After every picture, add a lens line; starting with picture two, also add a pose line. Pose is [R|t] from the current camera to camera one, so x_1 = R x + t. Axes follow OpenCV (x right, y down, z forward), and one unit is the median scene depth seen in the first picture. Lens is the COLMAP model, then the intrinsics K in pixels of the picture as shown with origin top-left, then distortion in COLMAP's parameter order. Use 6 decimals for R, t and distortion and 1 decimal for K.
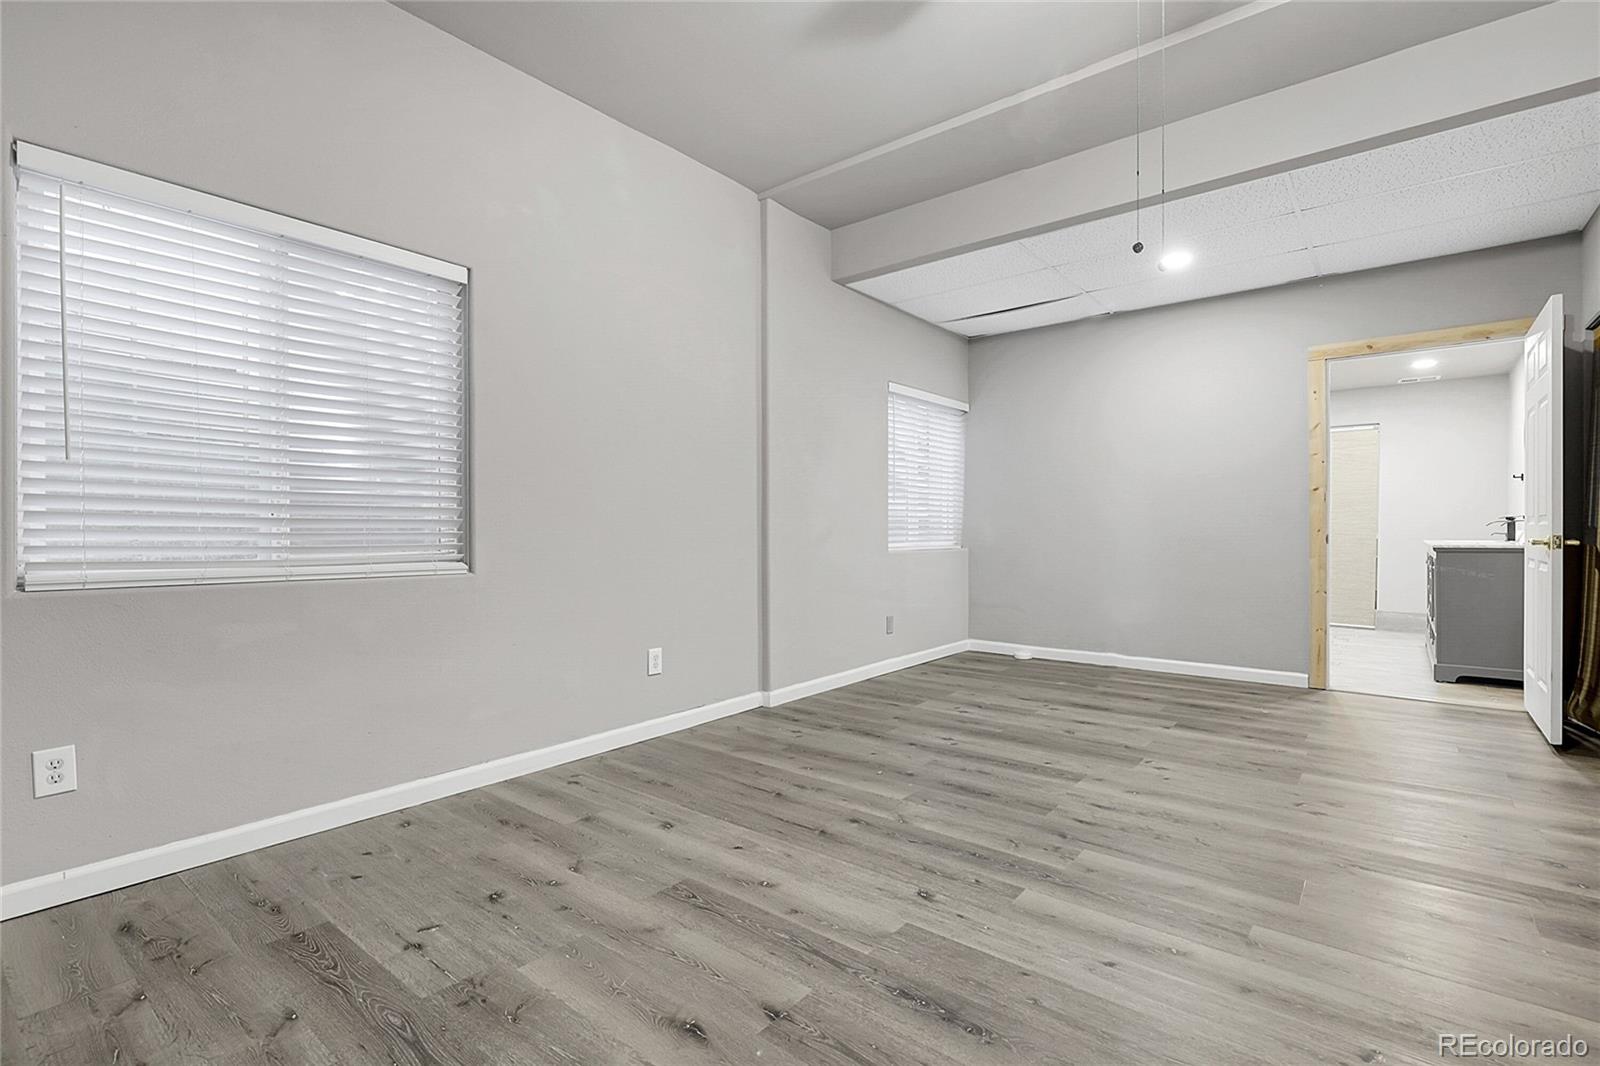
lens RADIAL K [[733.3, 0, 800.3], [0, 733.3, 533.5], [0, 0, 1]] dist [-0.000002, -0.000225]
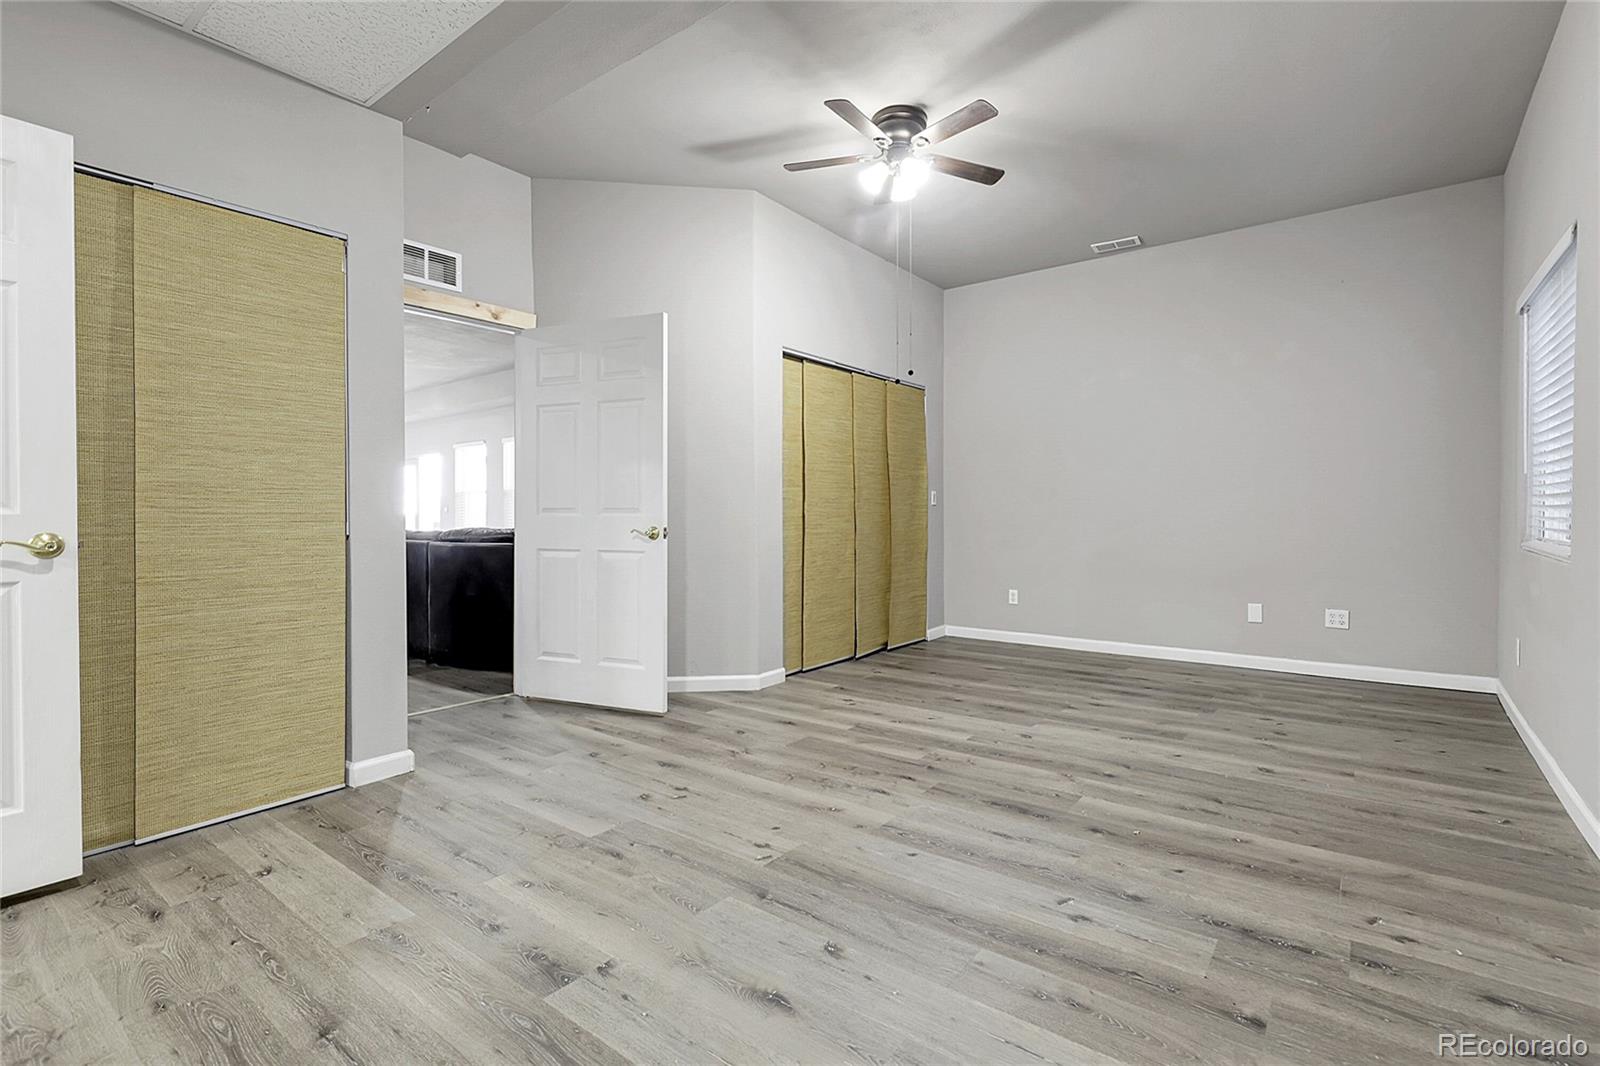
lens RADIAL K [[733.3, 0, 801.1], [0, 733.3, 524.2], [0, 0, 1]] dist [-0.000002, -0.000225]
pose [[-0.999715, 0.006803, -0.022866, 0.534178], [0.006461, 0.999867, 0.014979, -0.012630], [0.022965, 0.014827, -0.999626, 1.973189]]
